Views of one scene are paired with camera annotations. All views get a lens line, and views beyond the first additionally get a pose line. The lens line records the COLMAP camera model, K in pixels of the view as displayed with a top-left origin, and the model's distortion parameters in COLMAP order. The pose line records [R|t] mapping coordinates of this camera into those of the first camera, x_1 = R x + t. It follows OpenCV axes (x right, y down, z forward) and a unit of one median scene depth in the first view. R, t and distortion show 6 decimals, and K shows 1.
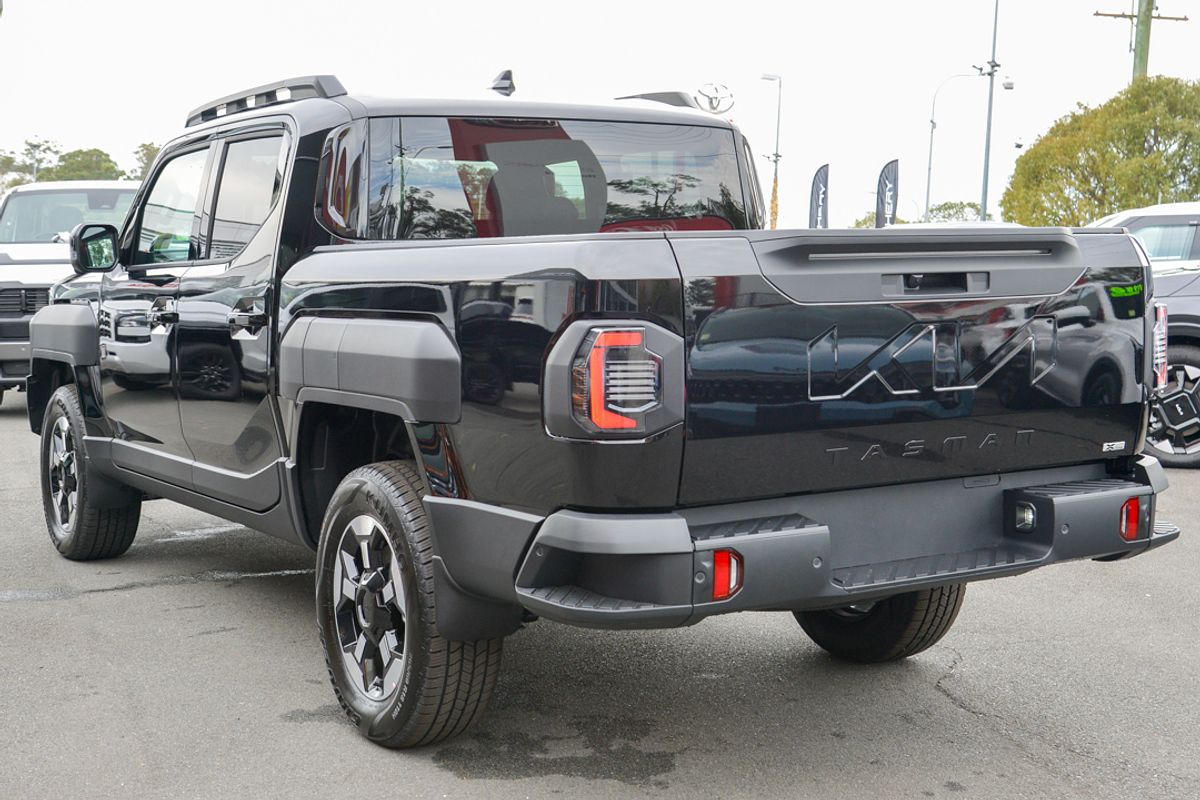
lens RADIAL K [[1306.7, 0, 600.0], [0, 1306.7, 400.0], [0, 0, 1]] dist [0.069075, 0.001336]
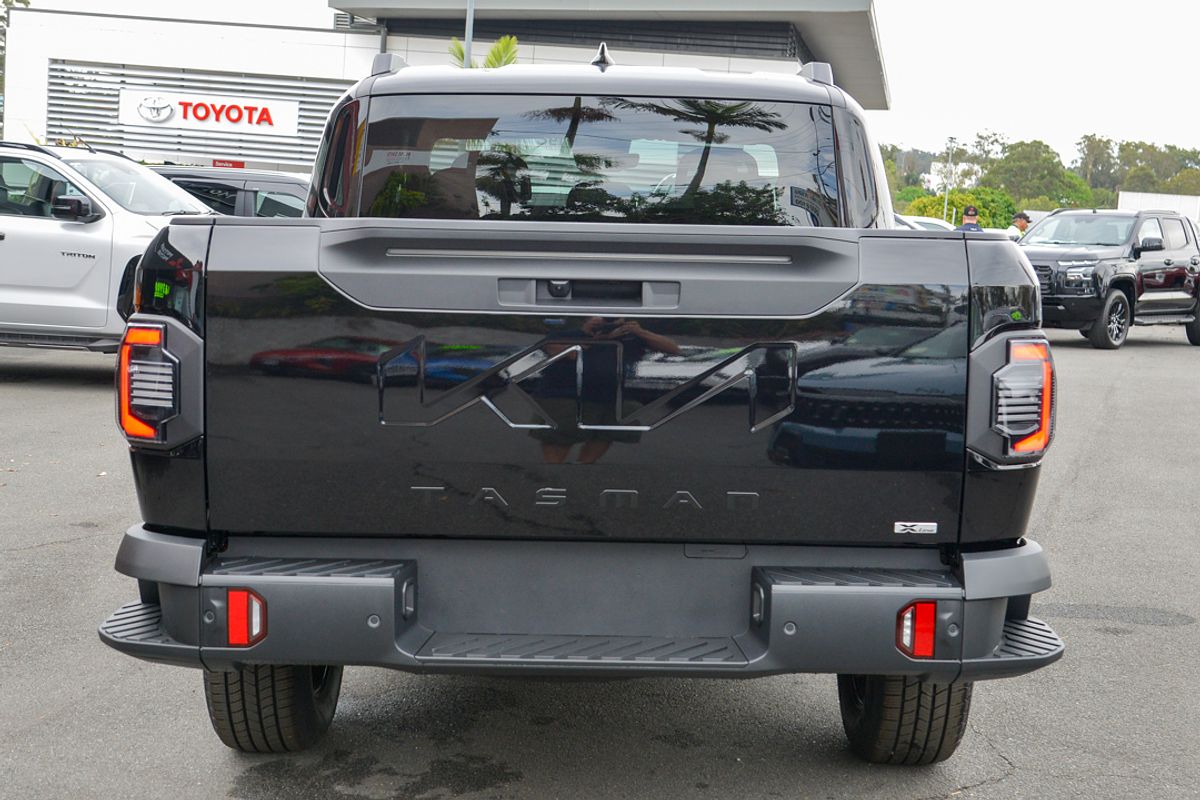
lens RADIAL K [[1335.0, 0, 600.0], [0, 1335.0, 400.0], [0, 0, 1]] dist [0.039694, 0.018723]
pose [[0.899003, 0.082486, -0.430105, 0.601460], [-0.080081, 0.996506, 0.023725, -0.043514], [0.430559, 0.013114, 0.902467, 0.275552]]
